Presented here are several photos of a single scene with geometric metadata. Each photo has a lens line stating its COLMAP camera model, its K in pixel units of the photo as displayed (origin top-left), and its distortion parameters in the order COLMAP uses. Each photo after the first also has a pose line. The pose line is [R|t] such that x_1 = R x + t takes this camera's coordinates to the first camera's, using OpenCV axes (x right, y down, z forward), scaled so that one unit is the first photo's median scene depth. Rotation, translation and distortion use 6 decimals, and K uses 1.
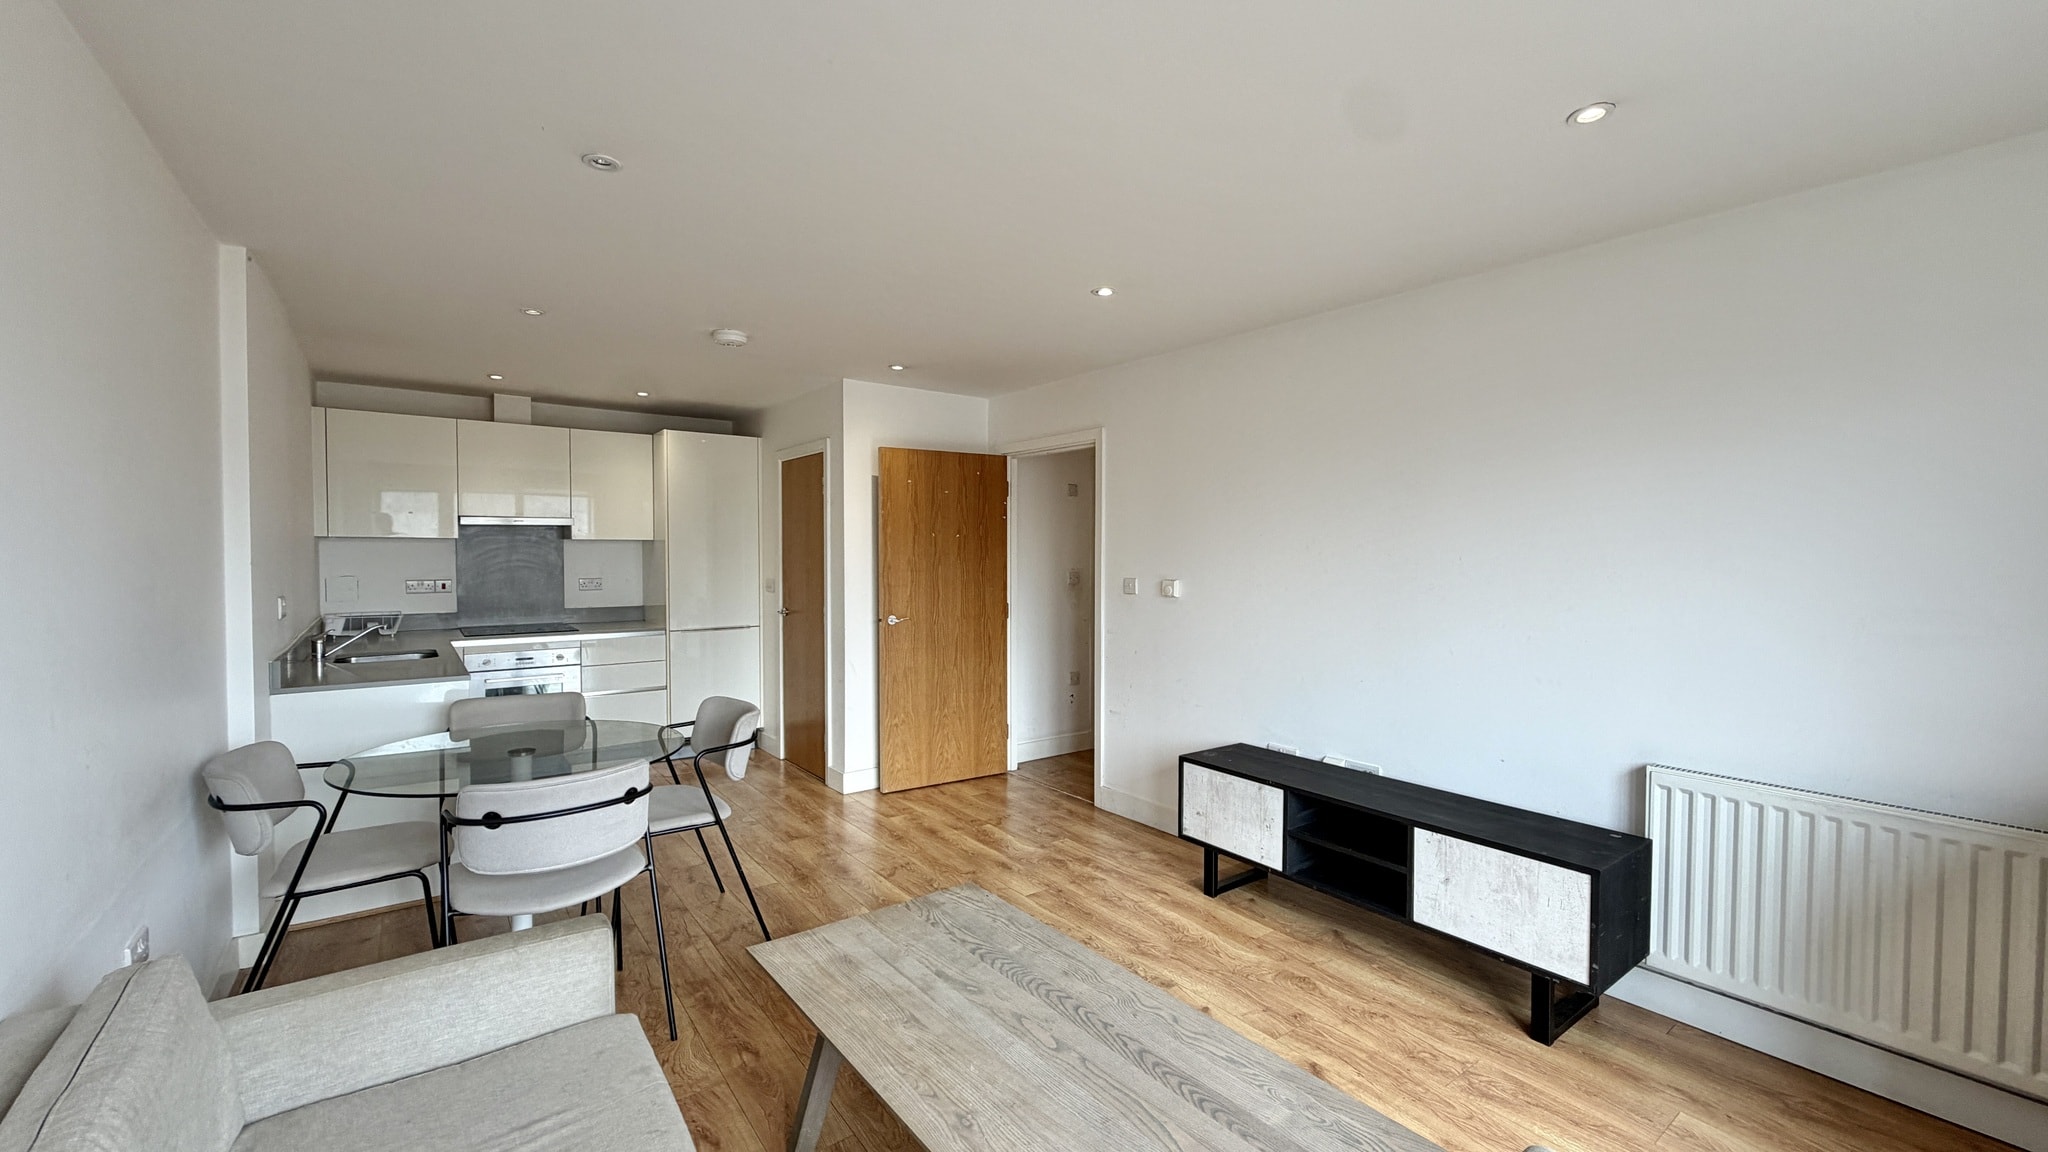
lens RADIAL K [[814.4, 0, 1024.0], [0, 814.4, 576.0], [0, 0, 1]] dist [-0.000174, 0.000048]
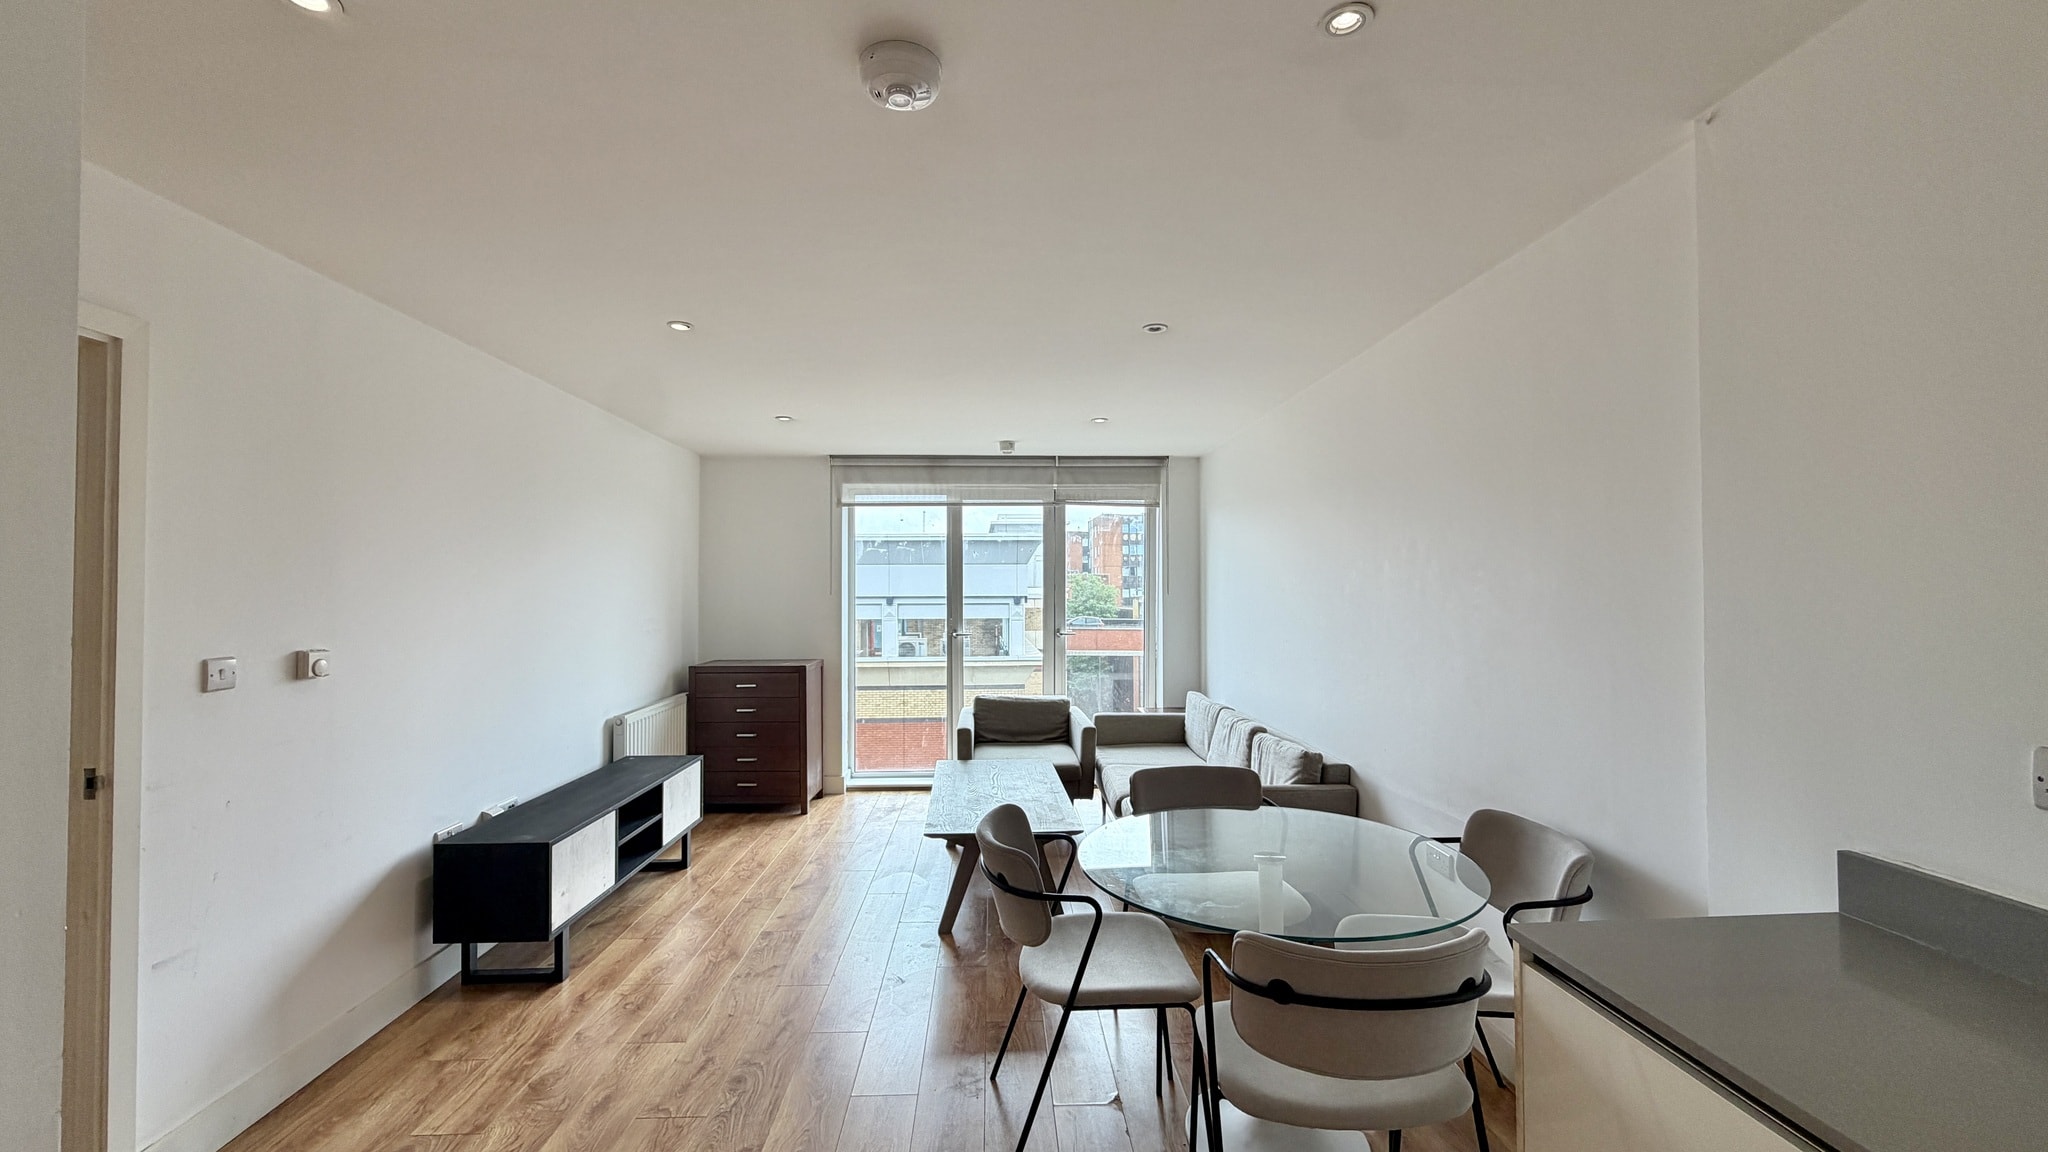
lens RADIAL K [[814.4, 0, 1024.0], [0, 814.4, 576.0], [0, 0, 1]] dist [-0.000174, 0.000048]
pose [[-0.825377, 0.008019, 0.564526, -0.700703], [0.016080, 0.999827, 0.009308, -0.053370], [-0.564353, 0.016760, -0.825363, 1.440362]]
